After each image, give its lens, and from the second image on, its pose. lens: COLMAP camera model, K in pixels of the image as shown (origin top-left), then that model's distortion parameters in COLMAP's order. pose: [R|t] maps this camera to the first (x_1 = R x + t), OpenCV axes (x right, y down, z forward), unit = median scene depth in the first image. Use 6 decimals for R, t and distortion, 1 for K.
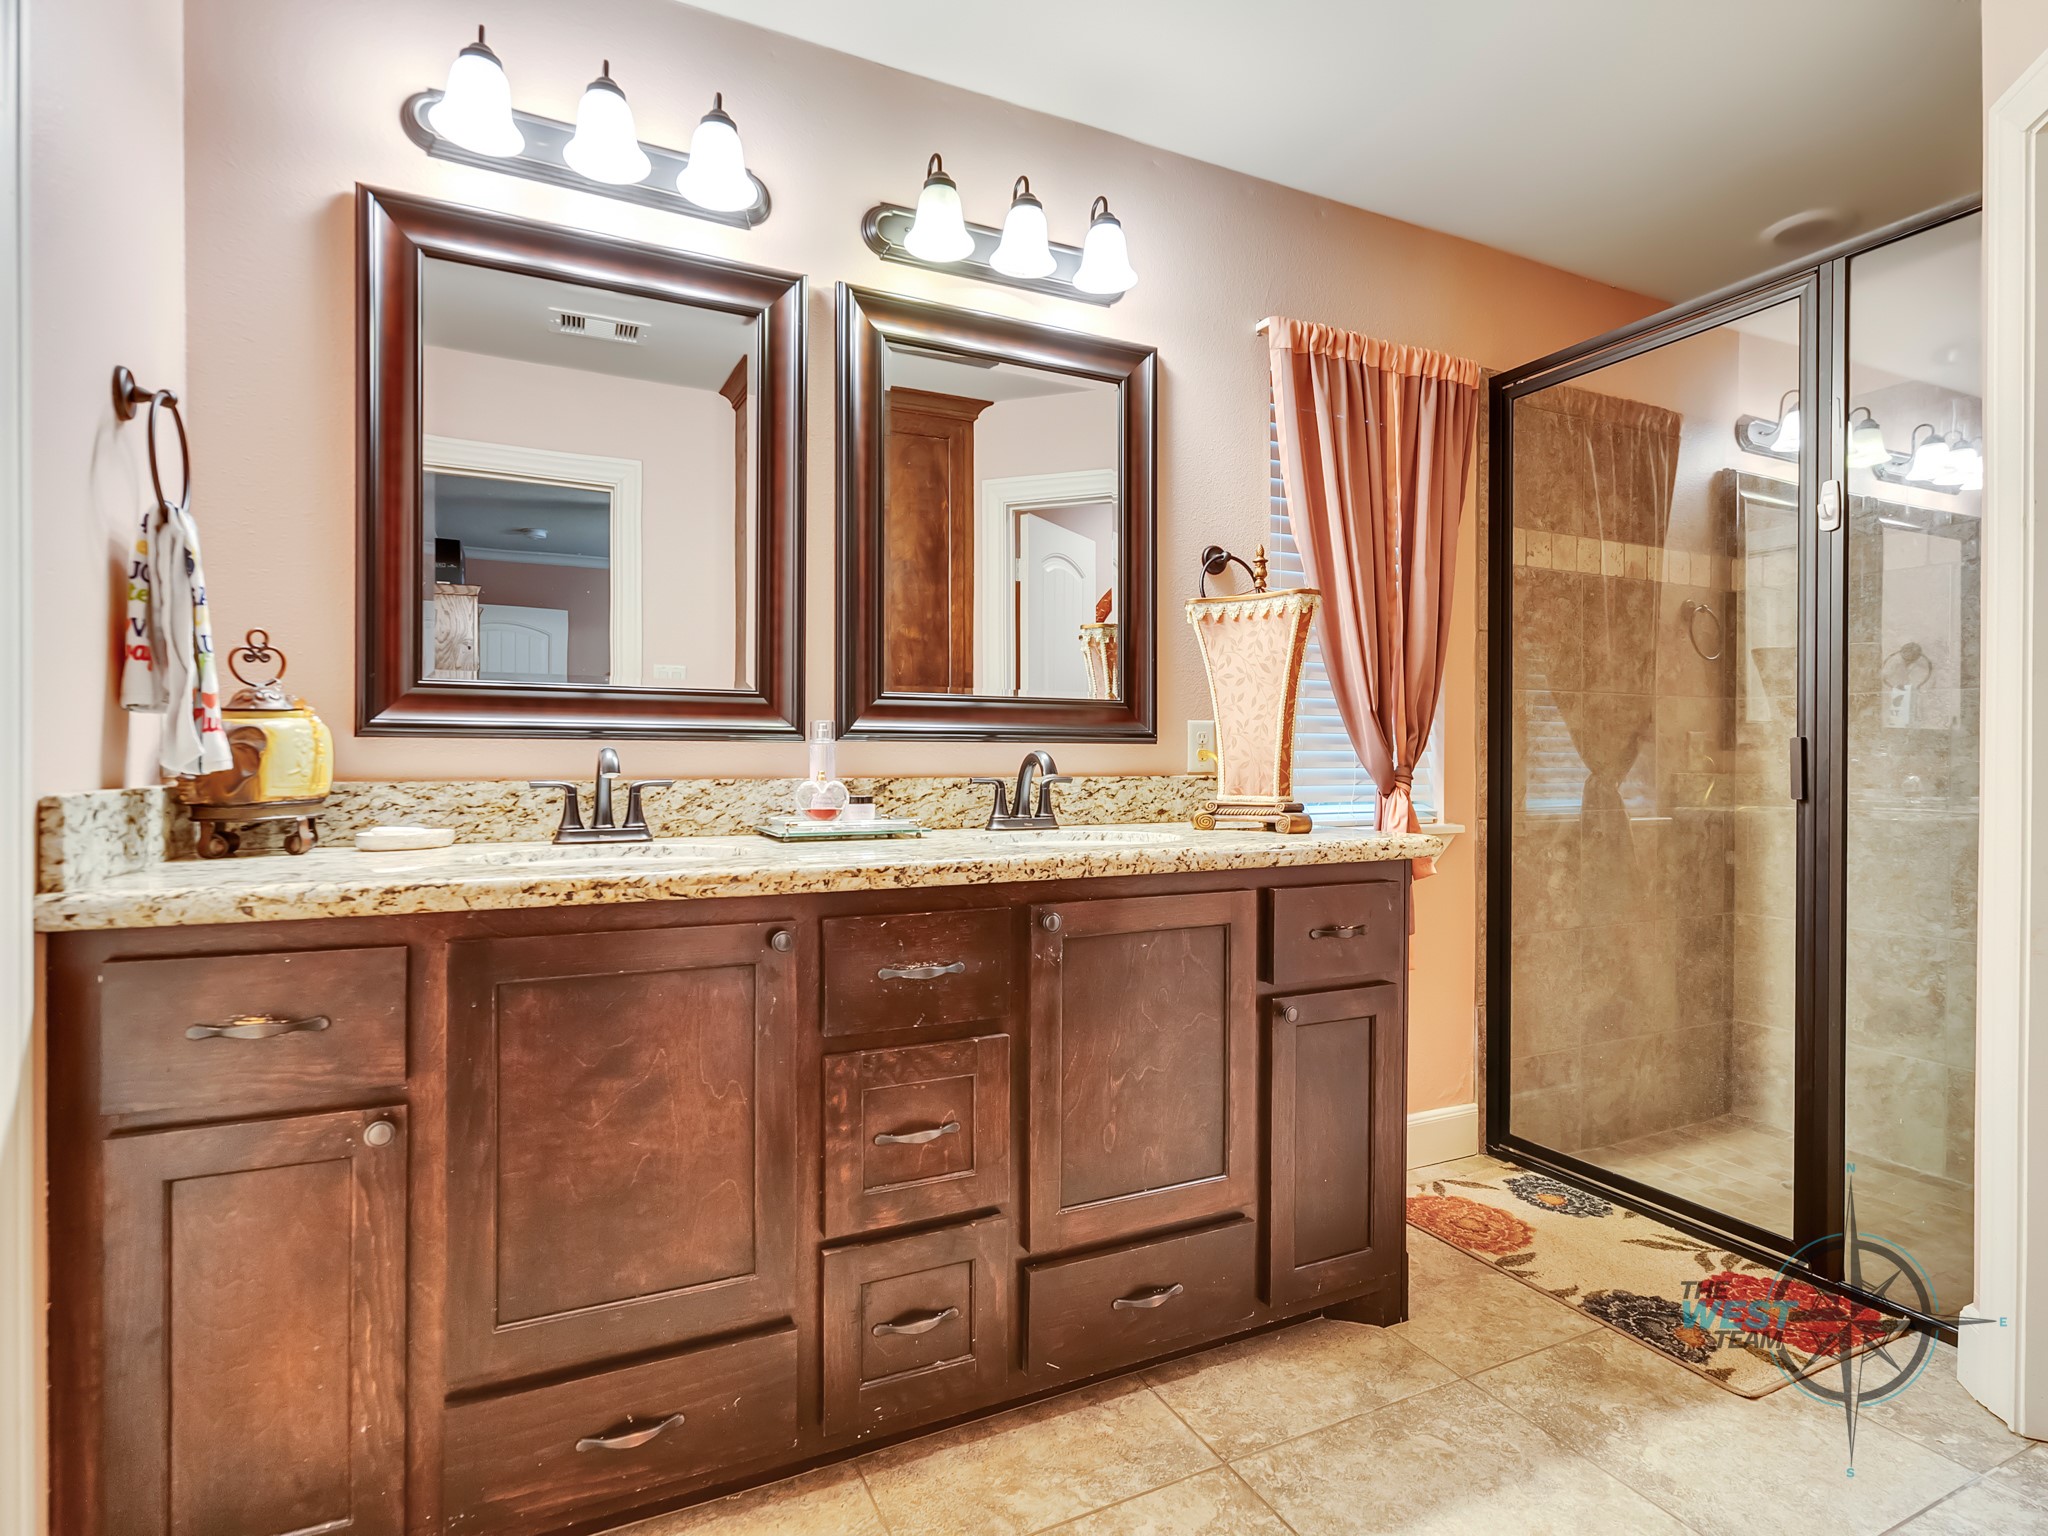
lens RADIAL K [[1041.5, 0, 1007.3], [0, 1041.5, 766.4], [0, 0, 1]] dist [-0.004779, 0.001938]
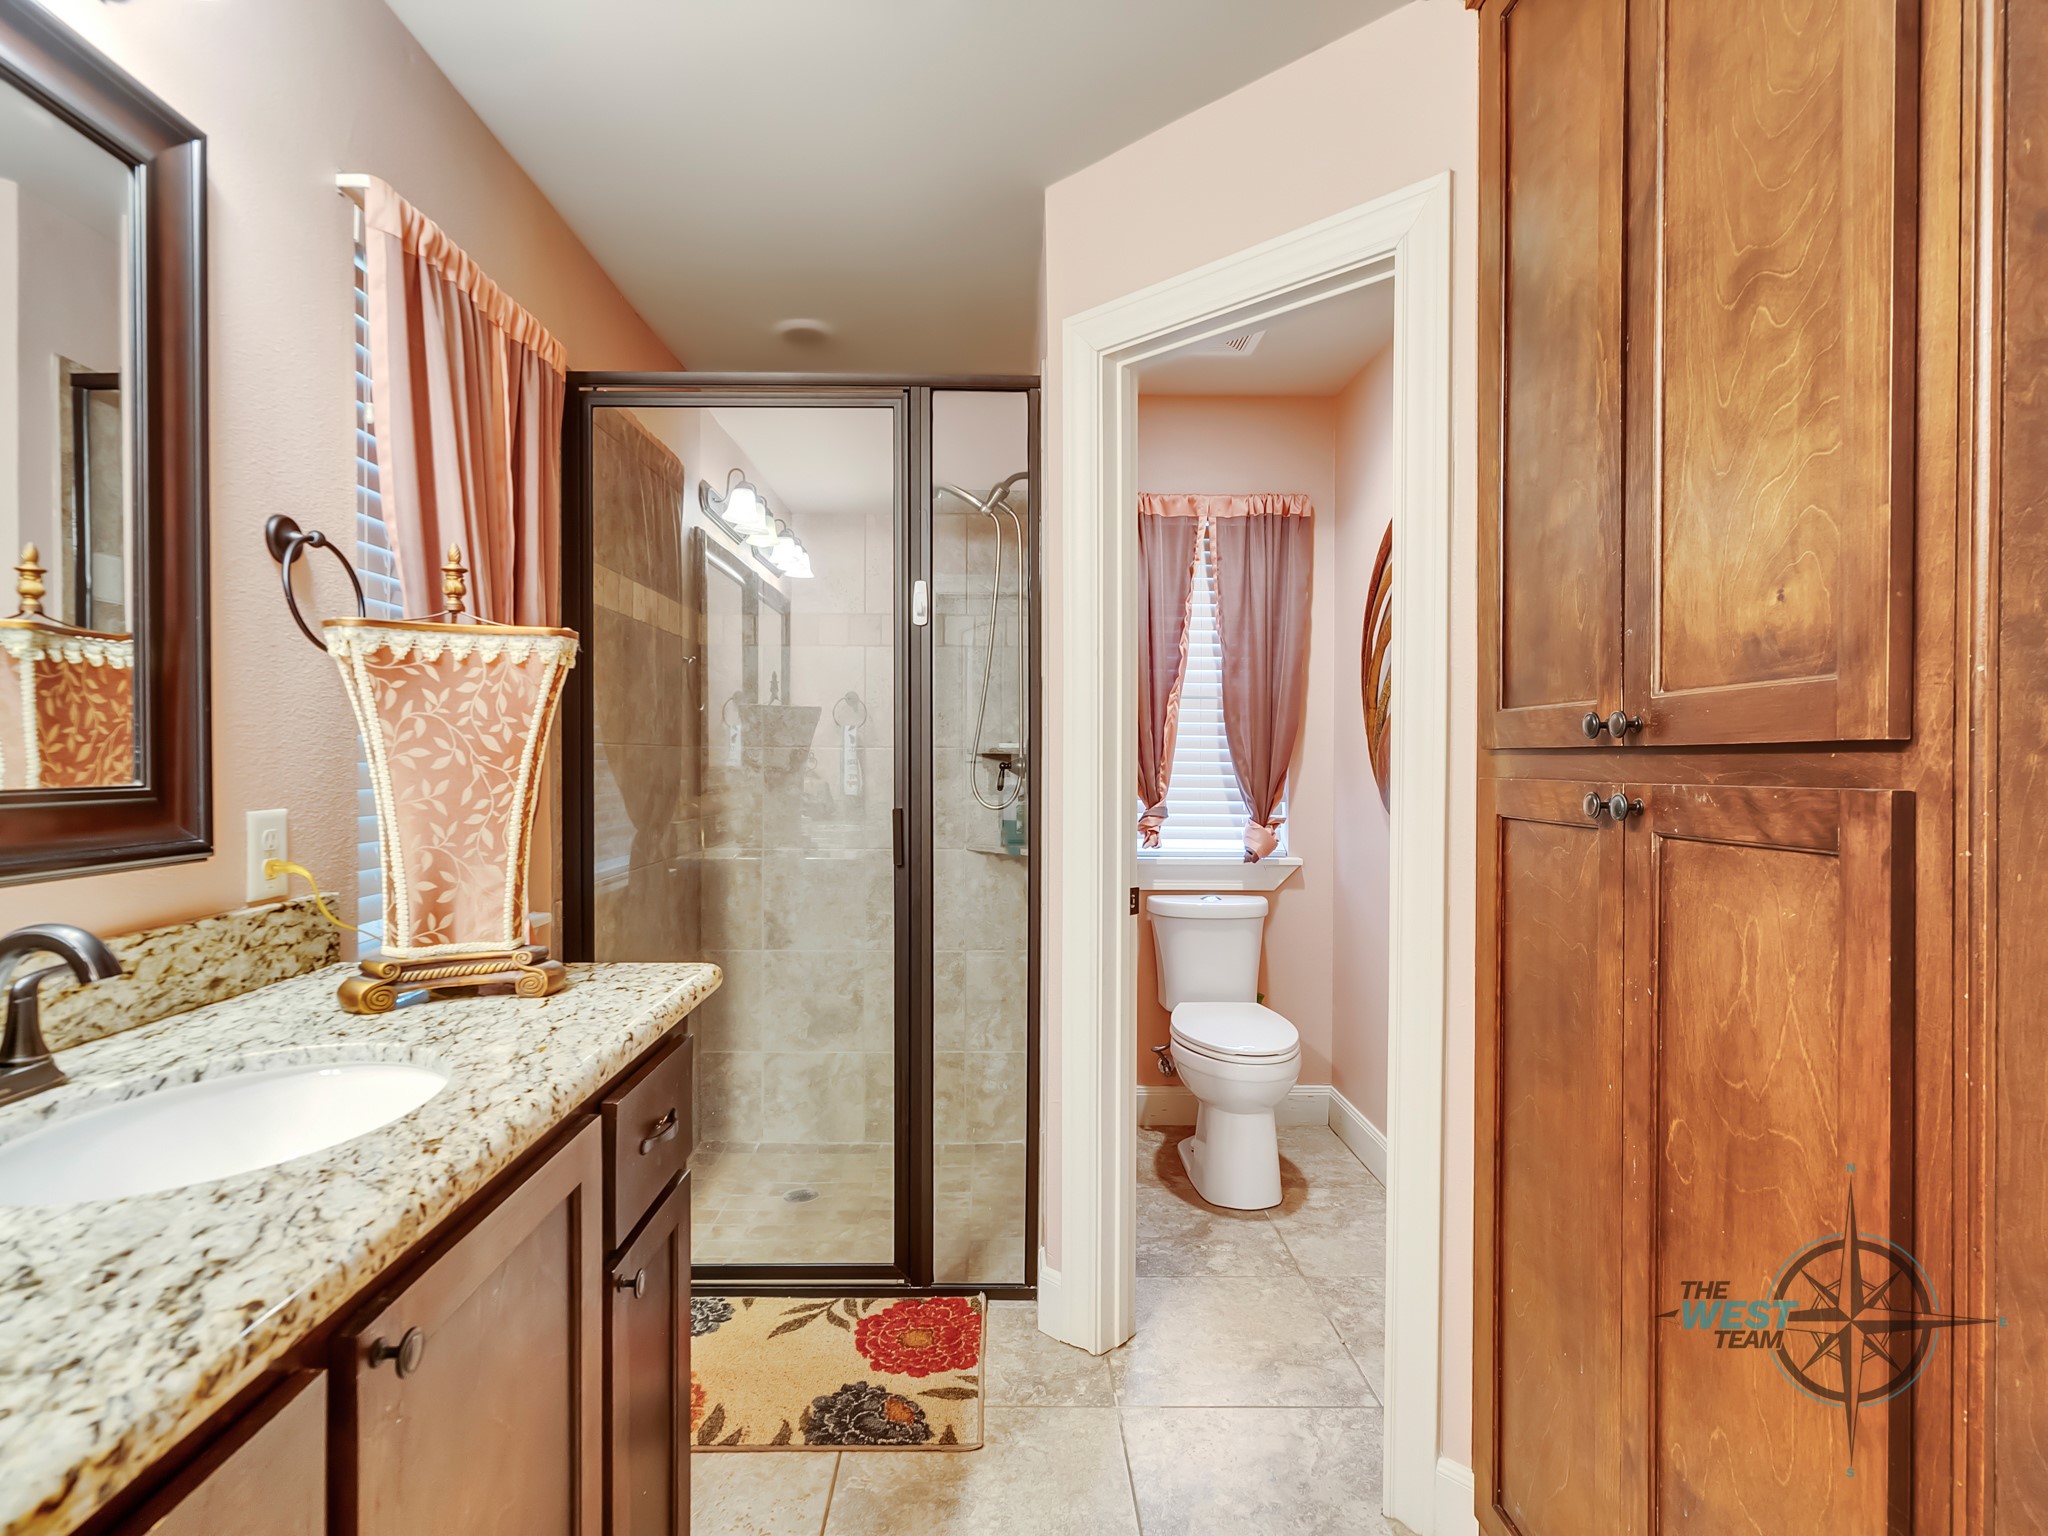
lens RADIAL K [[1041.5, 0, 1007.3], [0, 1041.5, 766.4], [0, 0, 1]] dist [-0.004779, 0.001938]
pose [[0.418869, -0.009188, 0.908000, -0.176870], [0.003439, 0.999958, 0.008532, -0.075142], [-0.908040, -0.000451, 0.418883, 0.391032]]
